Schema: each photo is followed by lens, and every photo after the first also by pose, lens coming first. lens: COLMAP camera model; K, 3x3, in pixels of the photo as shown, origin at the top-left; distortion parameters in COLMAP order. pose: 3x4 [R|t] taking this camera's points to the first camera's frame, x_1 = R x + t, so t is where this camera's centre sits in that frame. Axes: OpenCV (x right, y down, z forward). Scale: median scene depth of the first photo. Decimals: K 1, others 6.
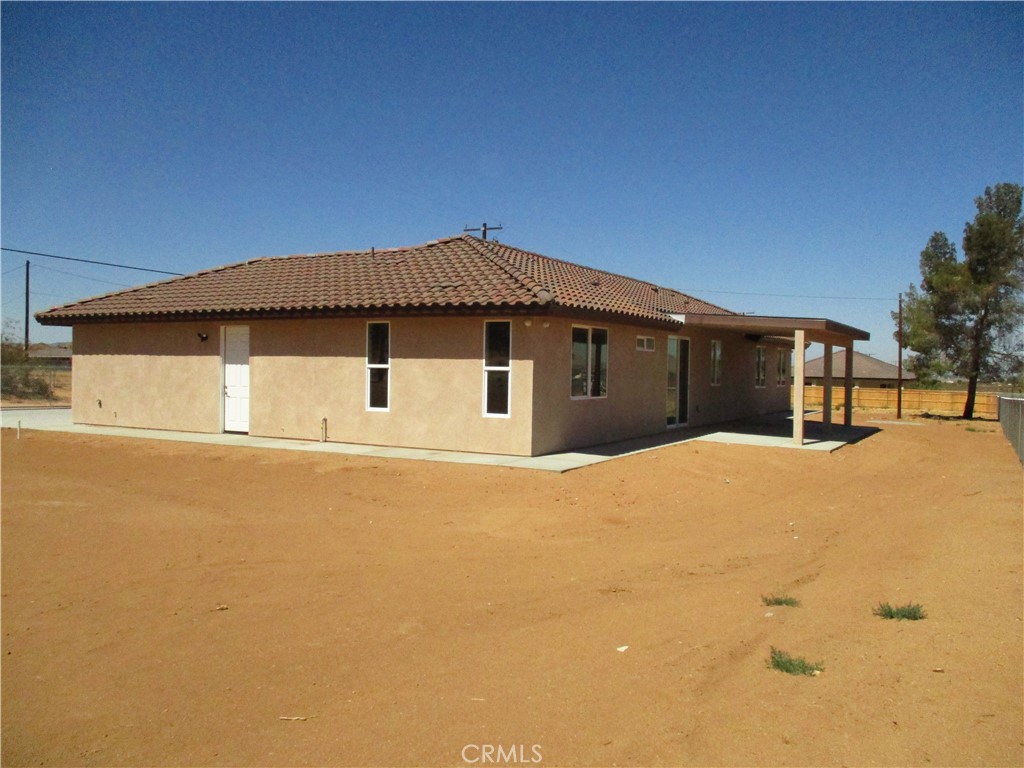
lens RADIAL K [[852.4, 0, 521.5], [0, 852.4, 383.8], [0, 0, 1]] dist [-0.036584, 0.026853]
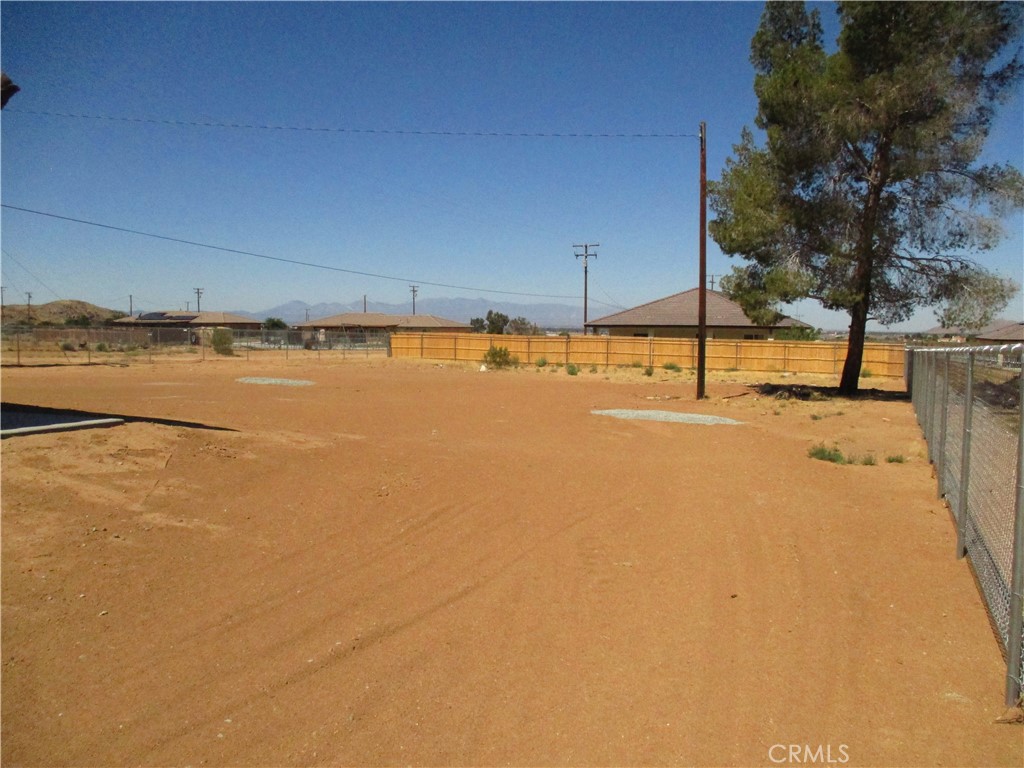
lens RADIAL K [[848.1, 0, 512.0], [0, 848.1, 384.0], [0, 0, 1]] dist [-0.017299, -0.001744]
pose [[0.996767, -0.014177, 0.079088, 0.296087], [0.010328, 0.998752, 0.048856, 0.009261], [-0.079682, -0.047881, 0.995670, 0.529442]]
